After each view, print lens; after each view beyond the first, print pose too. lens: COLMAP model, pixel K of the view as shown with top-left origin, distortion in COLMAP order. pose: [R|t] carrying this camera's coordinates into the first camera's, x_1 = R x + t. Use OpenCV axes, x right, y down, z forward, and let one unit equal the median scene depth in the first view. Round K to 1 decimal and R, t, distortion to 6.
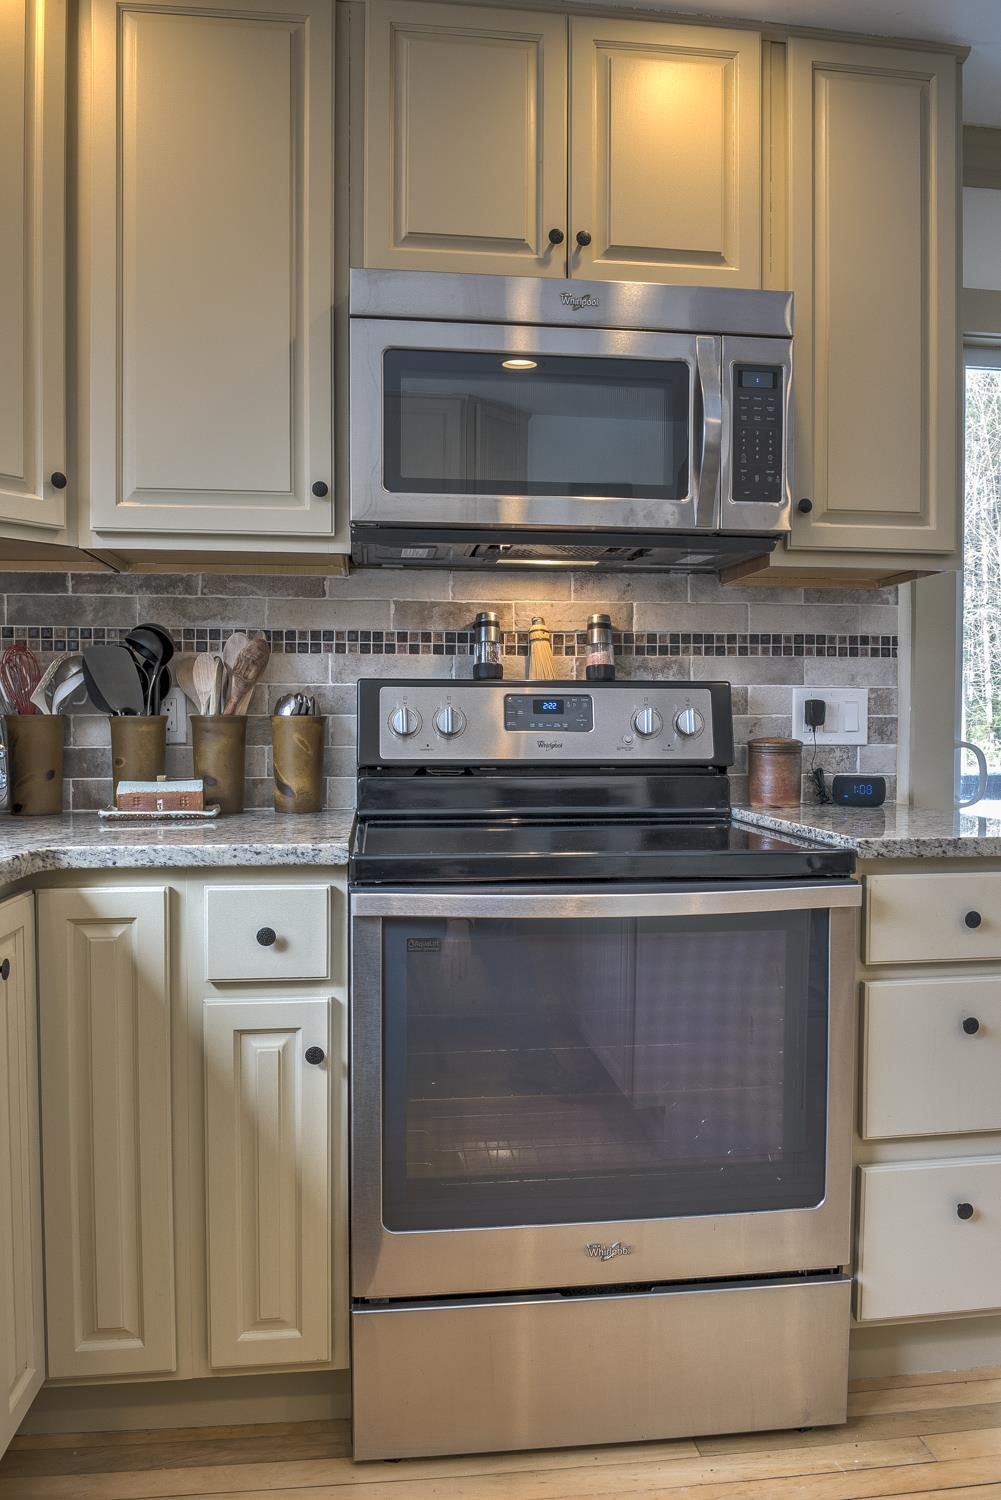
lens RADIAL K [[1010.0, 0, 500.5], [0, 1010.0, 750.0], [0, 0, 1]] dist [-0.034855, 0.000599]
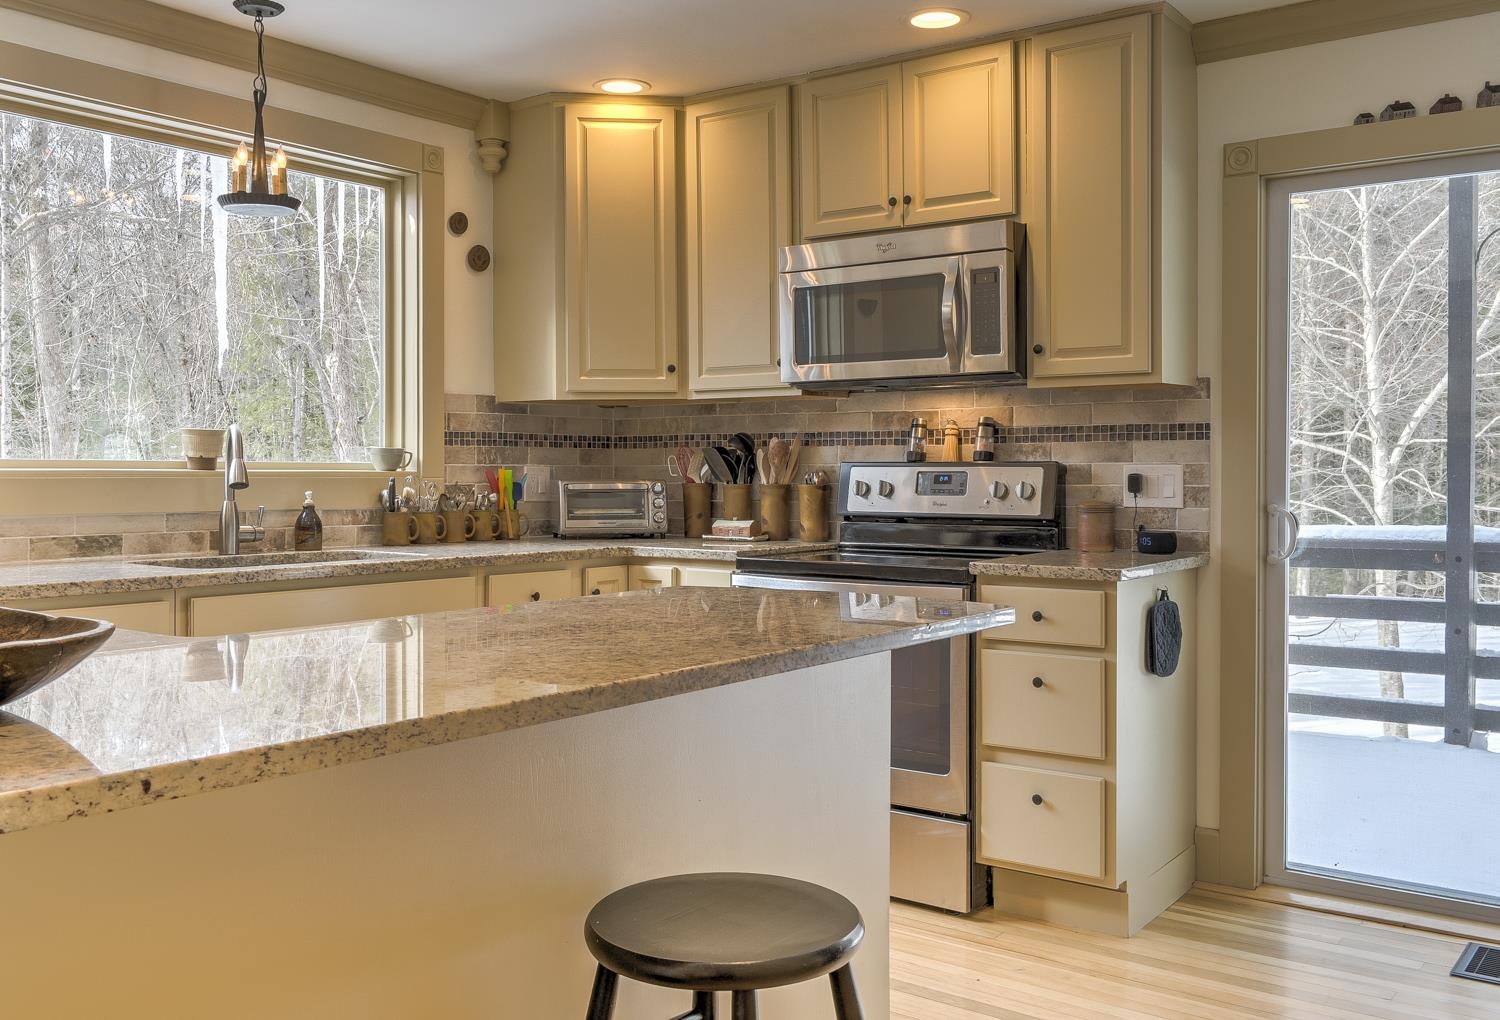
lens RADIAL K [[1373.0, 0, 750.0], [0, 1373.0, 510.0], [0, 0, 1]] dist [-0.001559, -0.000237]
pose [[0.724772, 0.019707, -0.688707, 1.251749], [-0.012027, 0.999800, 0.015952, -0.025423], [0.688884, -0.003278, 0.724864, -0.707246]]
